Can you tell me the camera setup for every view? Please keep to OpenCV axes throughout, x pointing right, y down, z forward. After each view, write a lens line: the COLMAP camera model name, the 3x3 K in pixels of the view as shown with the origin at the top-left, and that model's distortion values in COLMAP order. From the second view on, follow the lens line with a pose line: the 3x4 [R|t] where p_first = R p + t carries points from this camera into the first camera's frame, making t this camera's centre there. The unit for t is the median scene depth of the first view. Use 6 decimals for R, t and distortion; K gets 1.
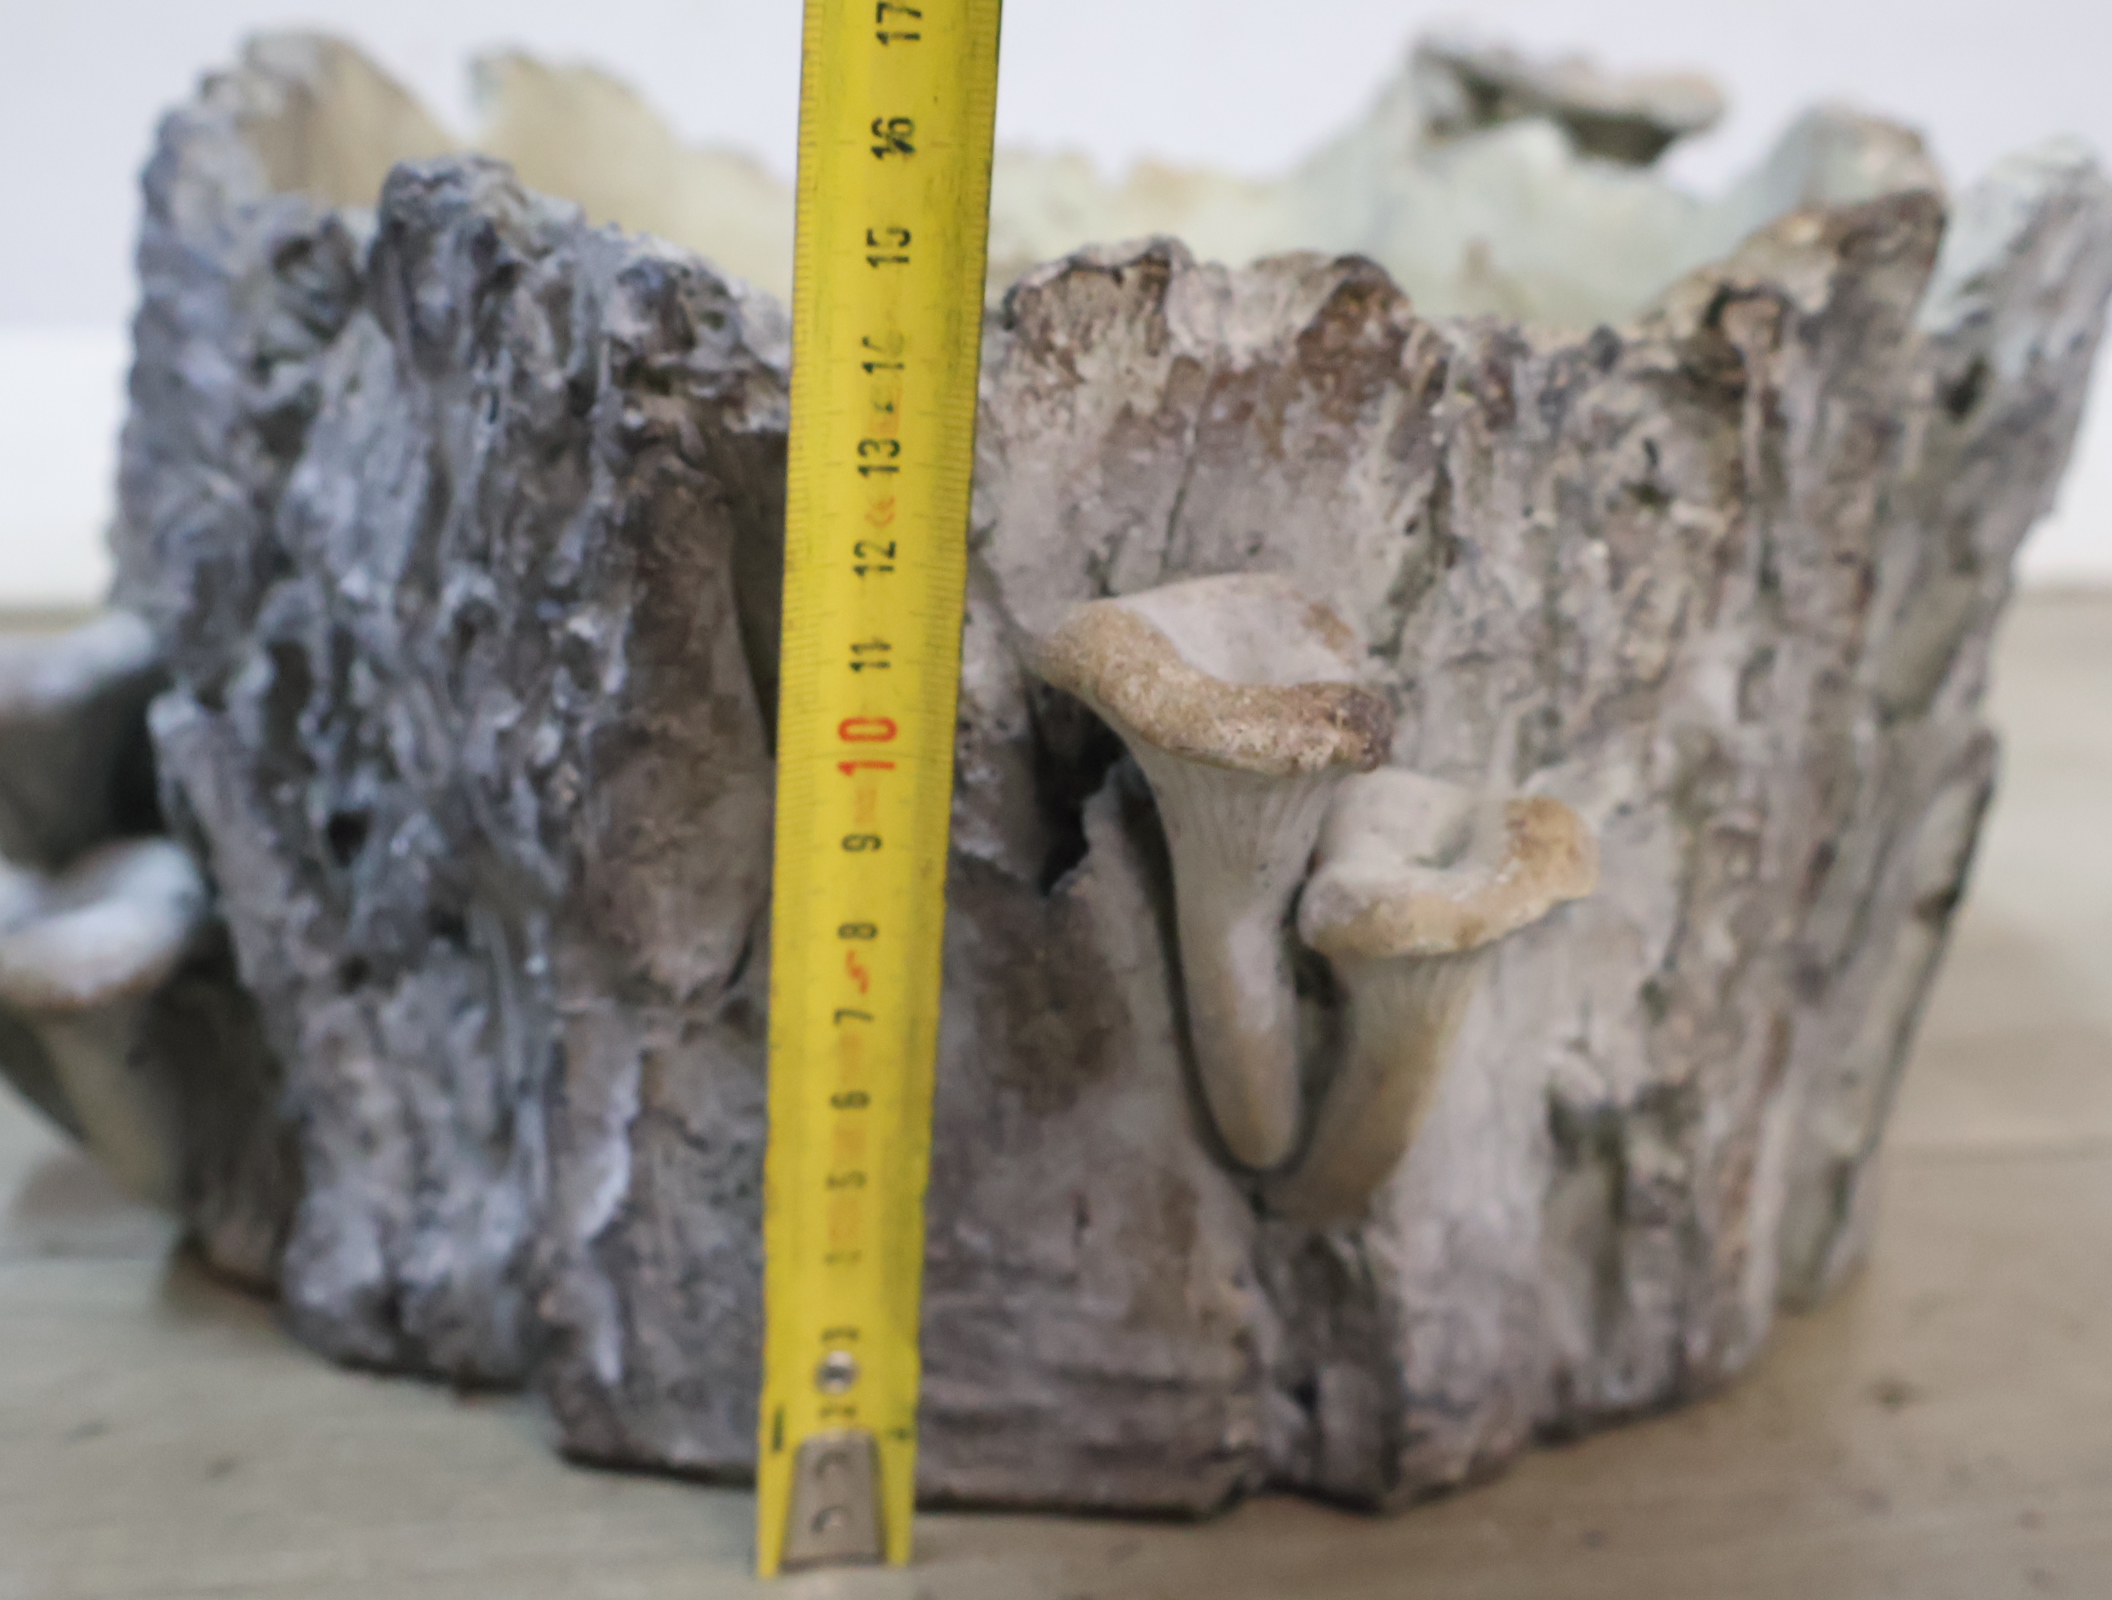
lens RADIAL K [[2672.0, 0, 1049.0], [0, 2672.0, 800.1], [0, 0, 1]] dist [0.018949, -0.032411]
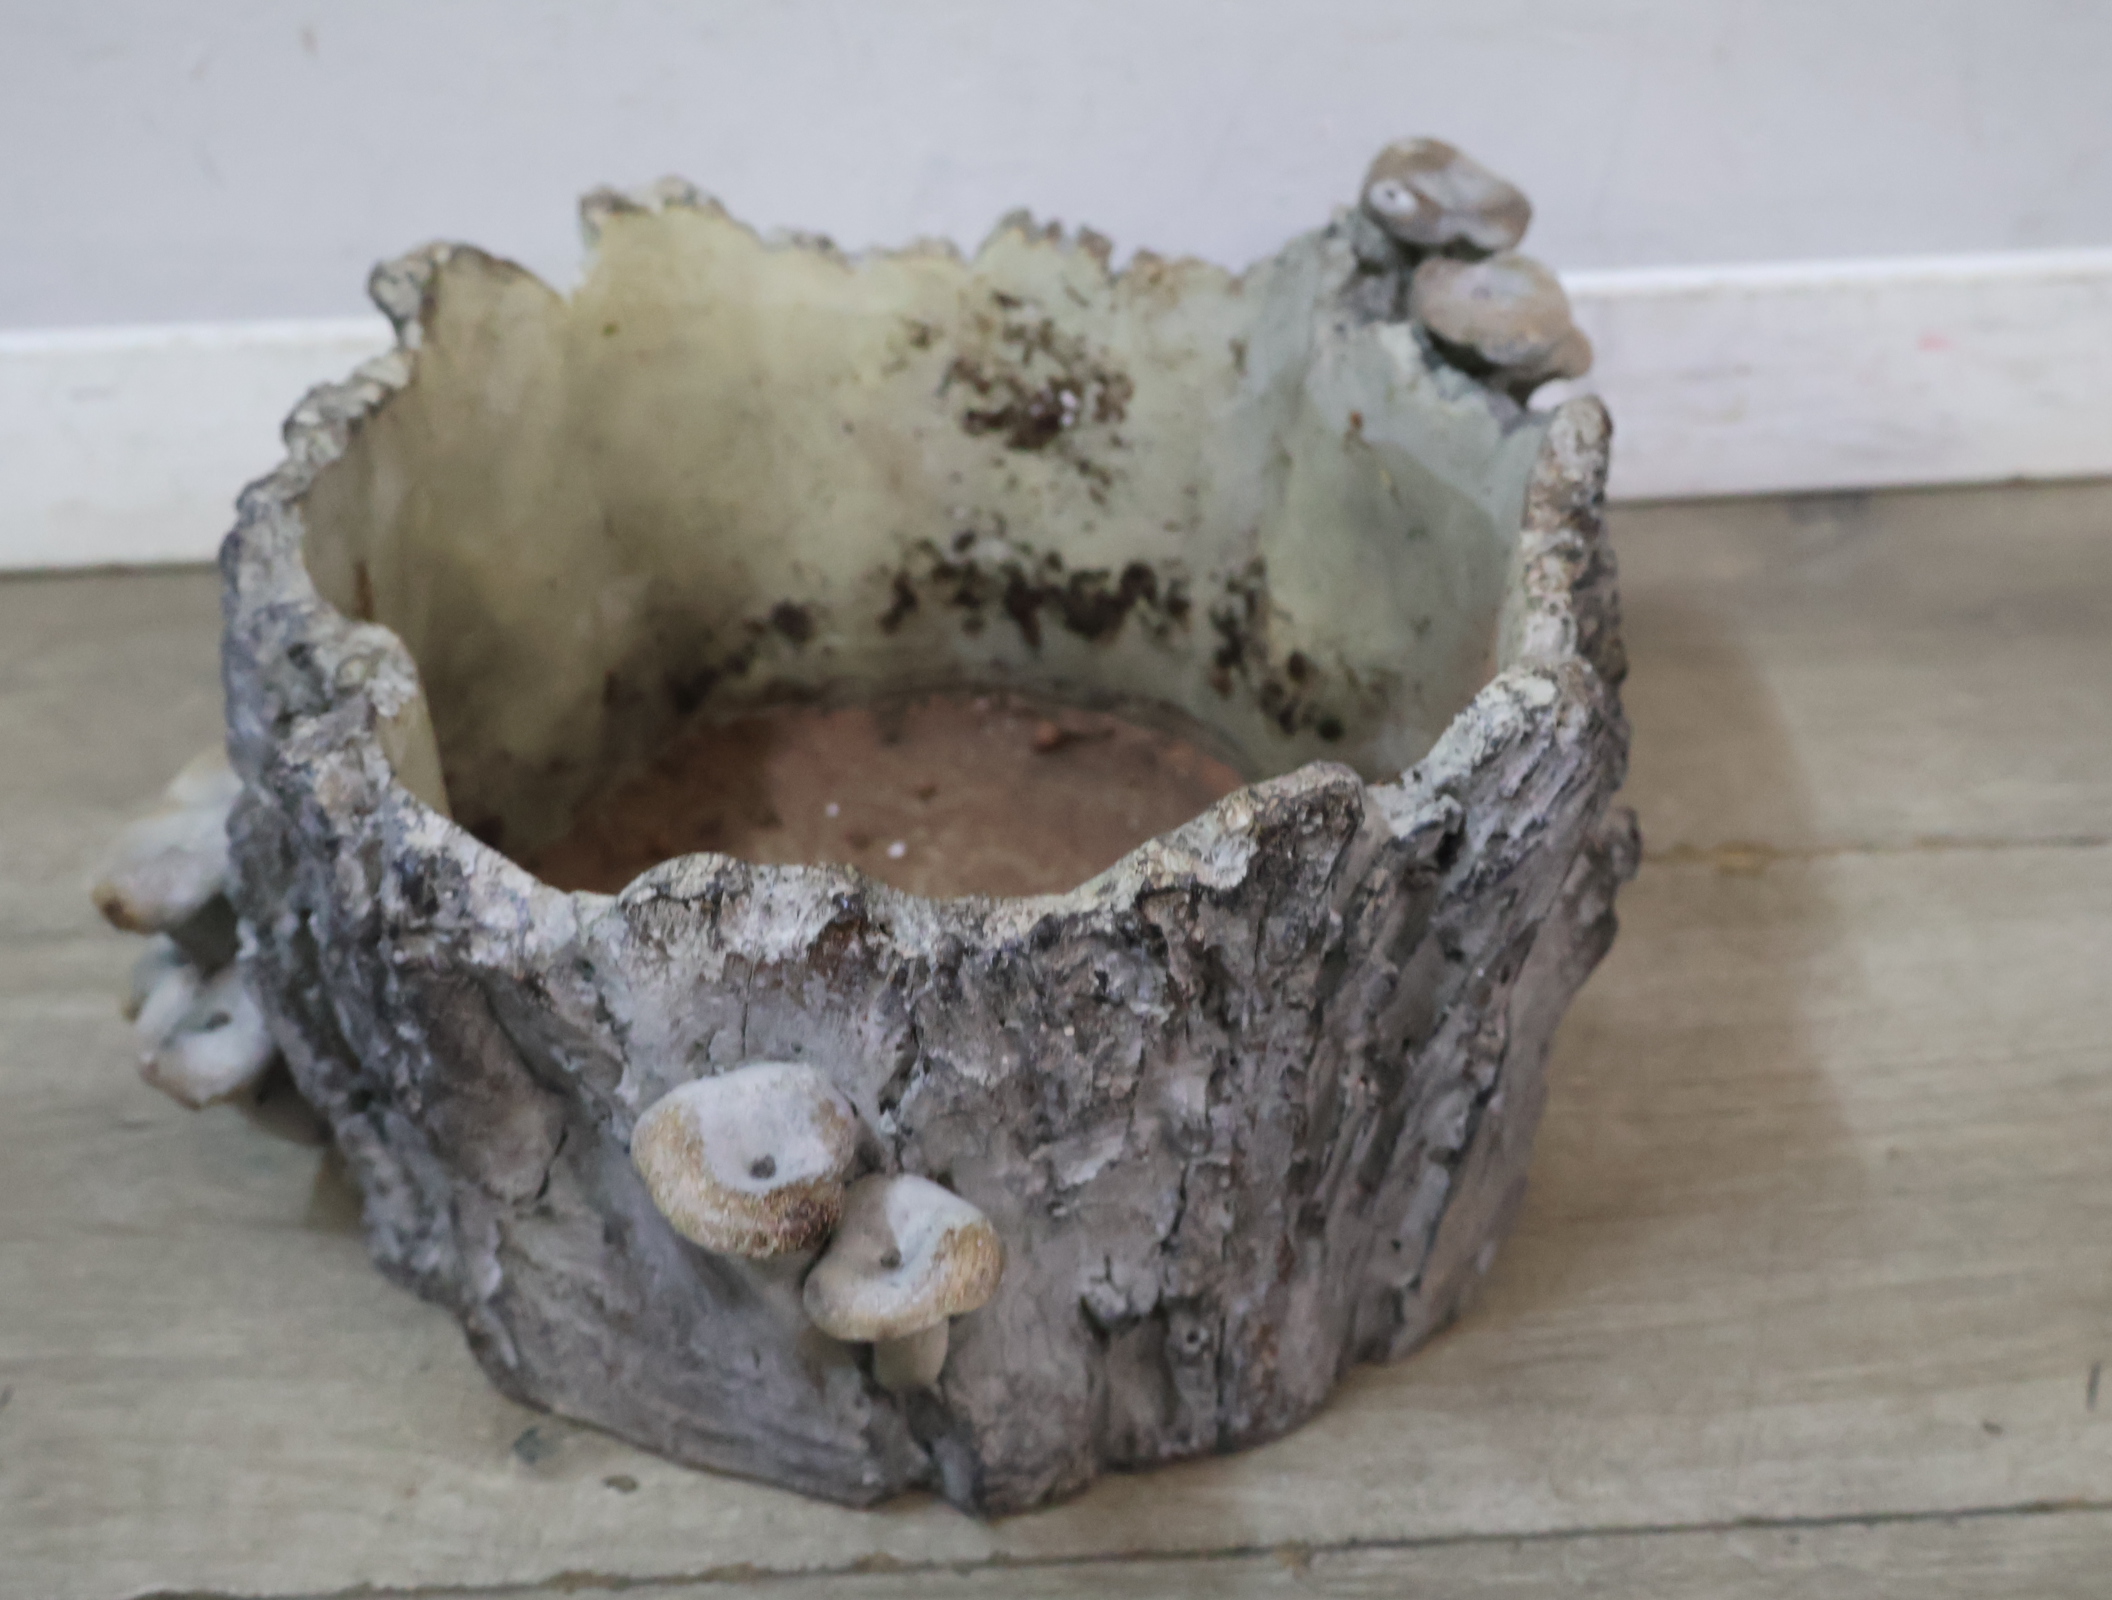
lens RADIAL K [[2642.4, 0, 1056.0], [0, 2642.4, 800.0], [0, 0, 1]] dist [-0.004820, 0.064353]
pose [[0.965095, 0.113752, -0.235905, 0.537649], [-0.032304, 0.945575, 0.323796, -0.695675], [0.259899, -0.304873, 0.916245, -0.285535]]
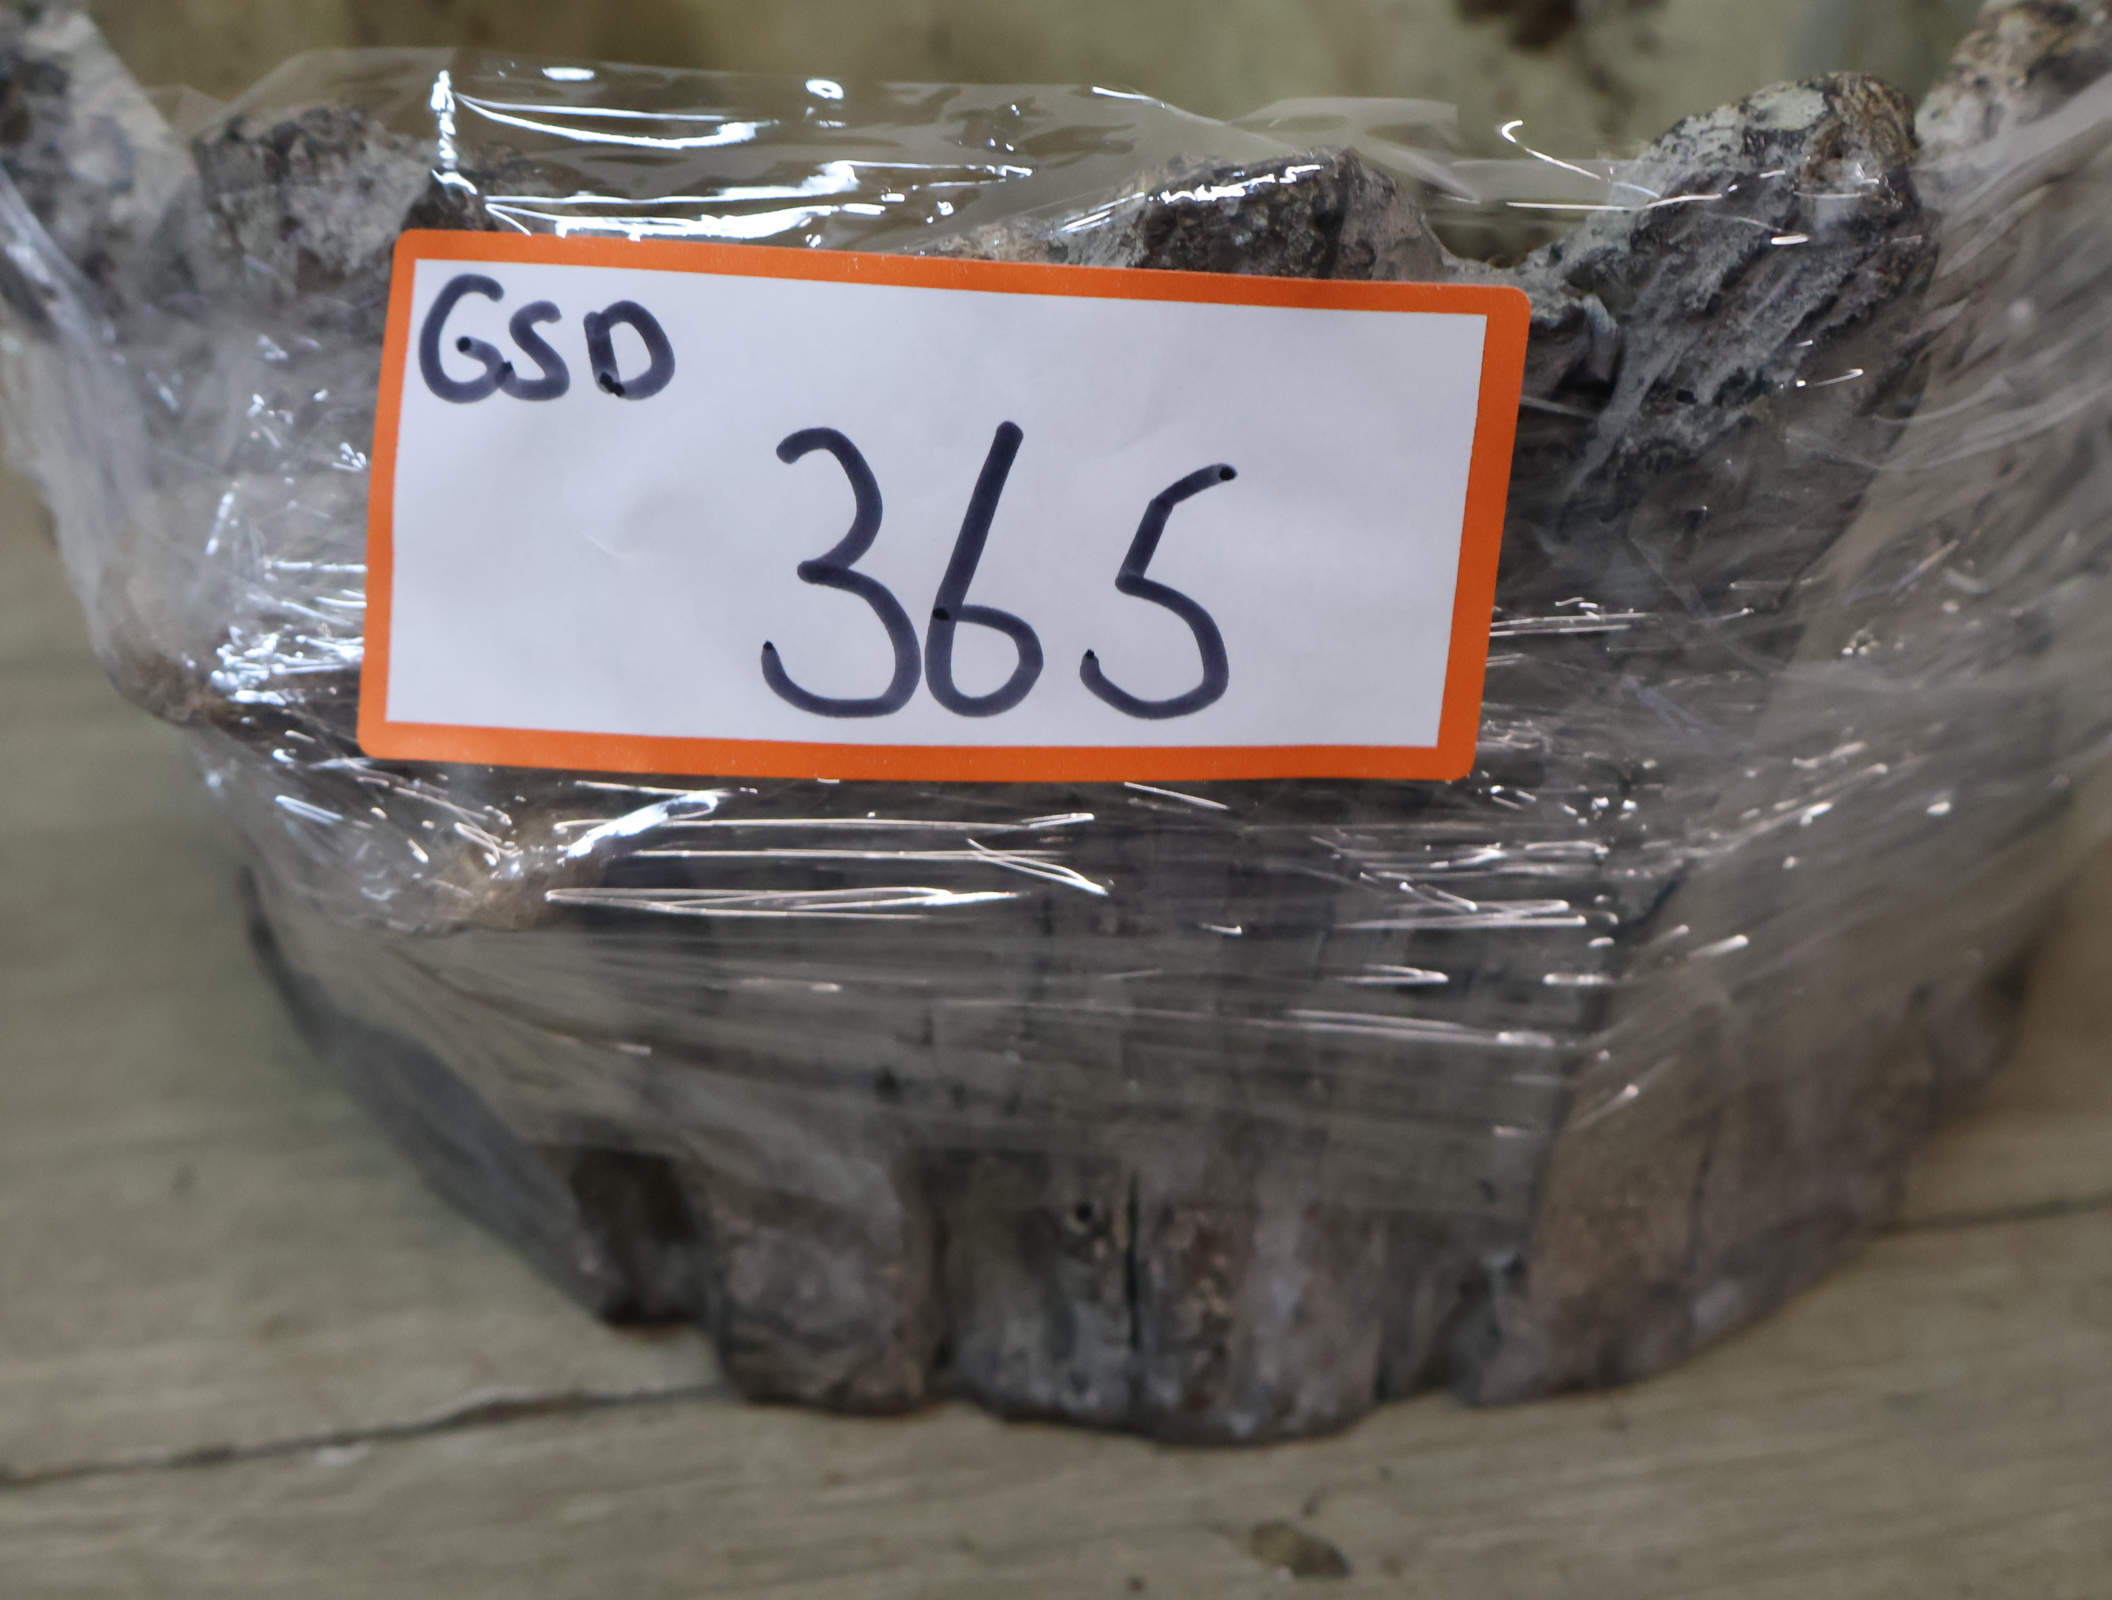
lens RADIAL K [[2672.0, 0, 1049.0], [0, 2672.0, 800.1], [0, 0, 1]] dist [0.018949, -0.032411]
pose [[0.739469, 0.330781, -0.586319, 0.804088], [-0.161716, 0.932736, 0.322262, -0.309539], [0.653478, -0.143485, 0.743221, 0.418286]]
